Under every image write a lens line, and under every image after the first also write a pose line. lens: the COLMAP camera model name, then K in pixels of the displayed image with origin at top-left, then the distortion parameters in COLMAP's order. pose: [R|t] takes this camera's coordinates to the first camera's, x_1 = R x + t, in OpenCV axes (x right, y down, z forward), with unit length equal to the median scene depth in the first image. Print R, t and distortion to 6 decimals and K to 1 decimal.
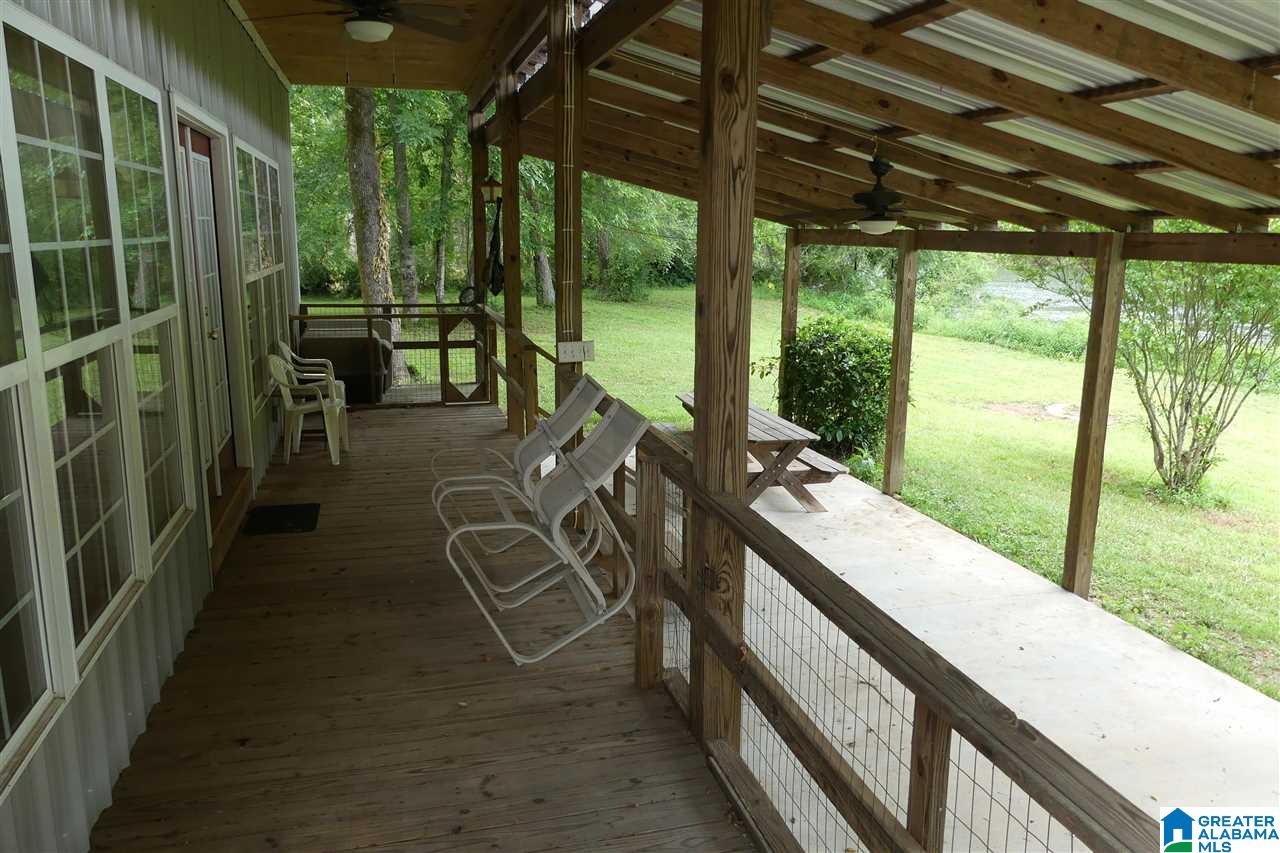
lens RADIAL K [[974.7, 0, 650.2], [0, 974.7, 430.2], [0, 0, 1]] dist [-0.028440, 0.032791]
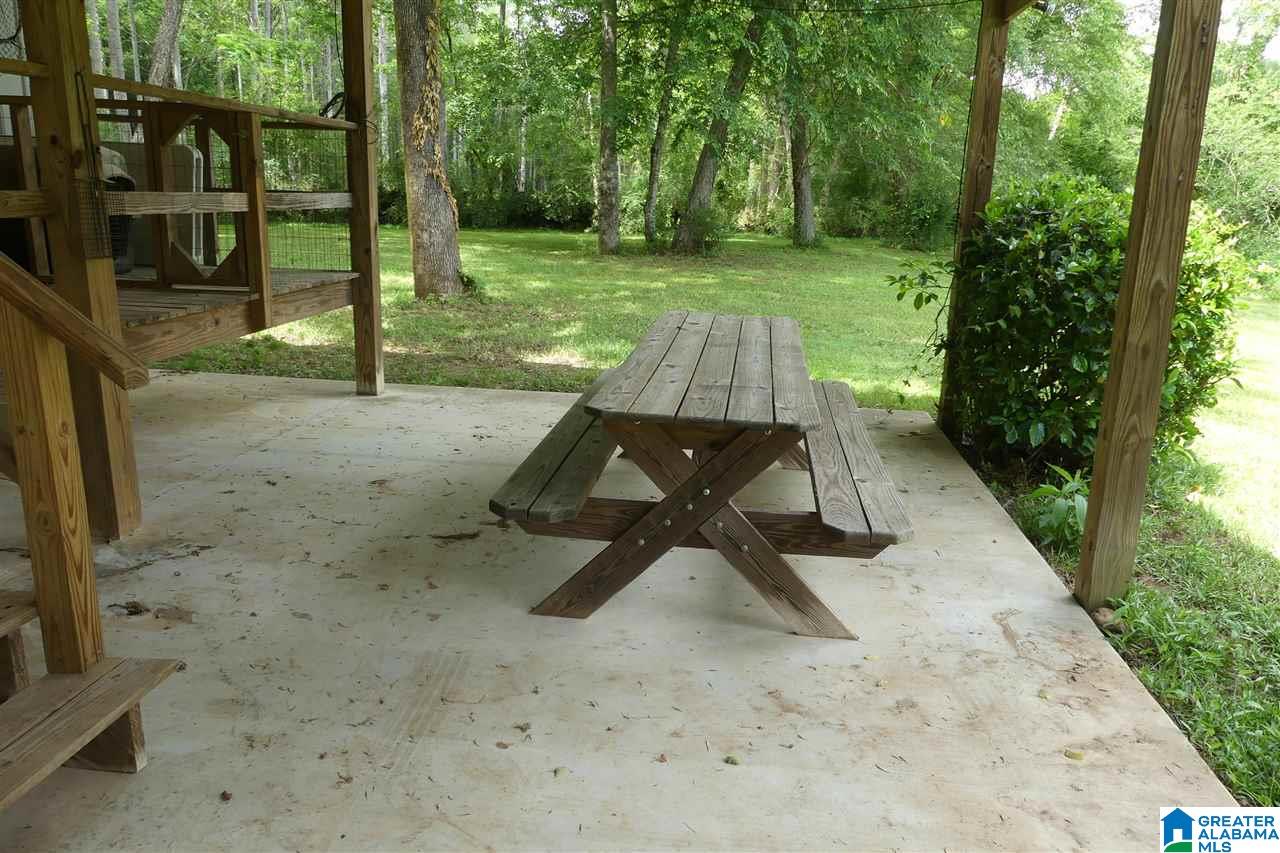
lens RADIAL K [[974.7, 0, 652.1], [0, 974.7, 422.7], [0, 0, 1]] dist [-0.028440, 0.032791]
pose [[0.934696, 0.102598, -0.340319, 0.230675], [-0.095133, 0.994716, 0.038596, 0.000268], [0.342481, -0.003700, 0.939518, 0.667731]]
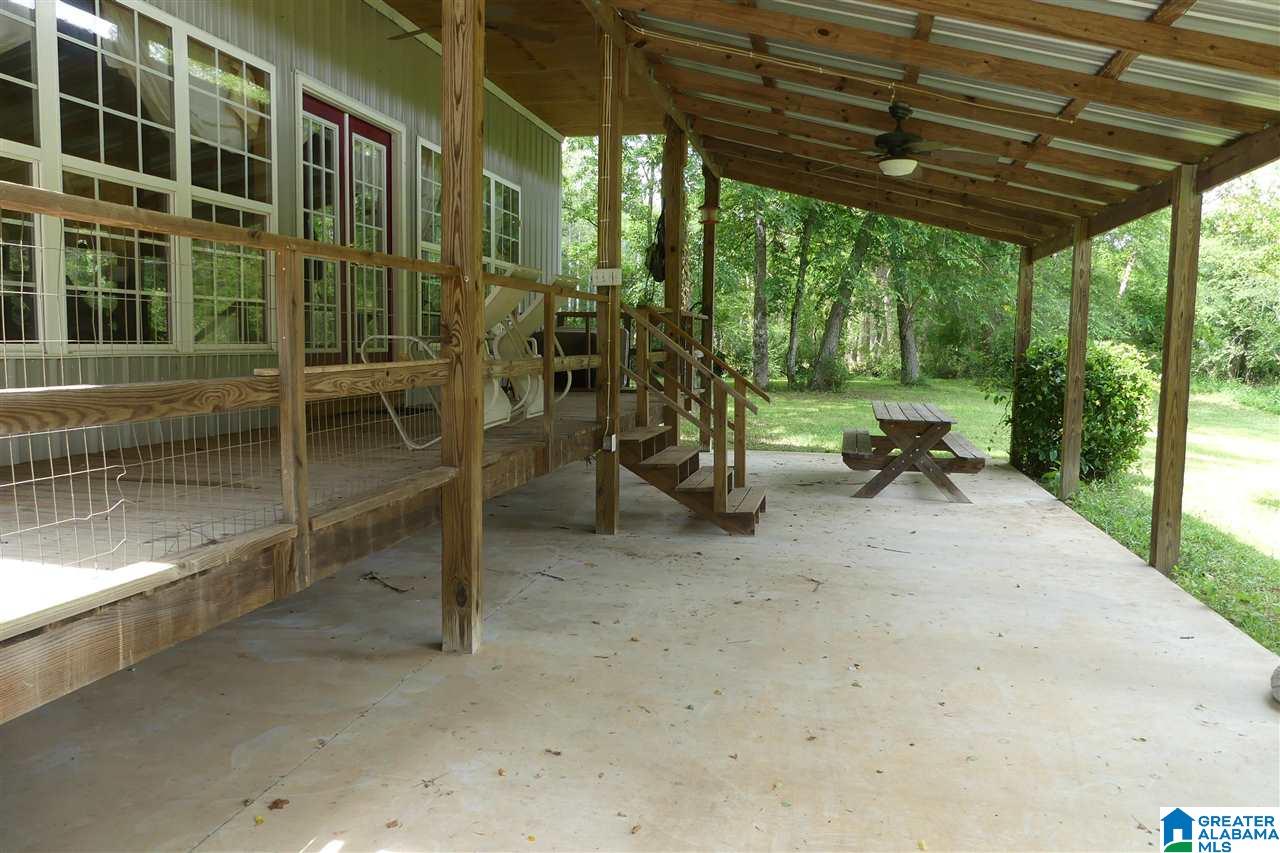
lens RADIAL K [[974.7, 0, 648.5], [0, 974.7, 425.8], [0, 0, 1]] dist [-0.028440, 0.032791]
pose [[0.897404, 0.042085, -0.439198, 0.323606], [-0.095177, 0.990469, -0.099564, 0.137973], [0.430822, 0.131151, 0.892856, -0.014512]]
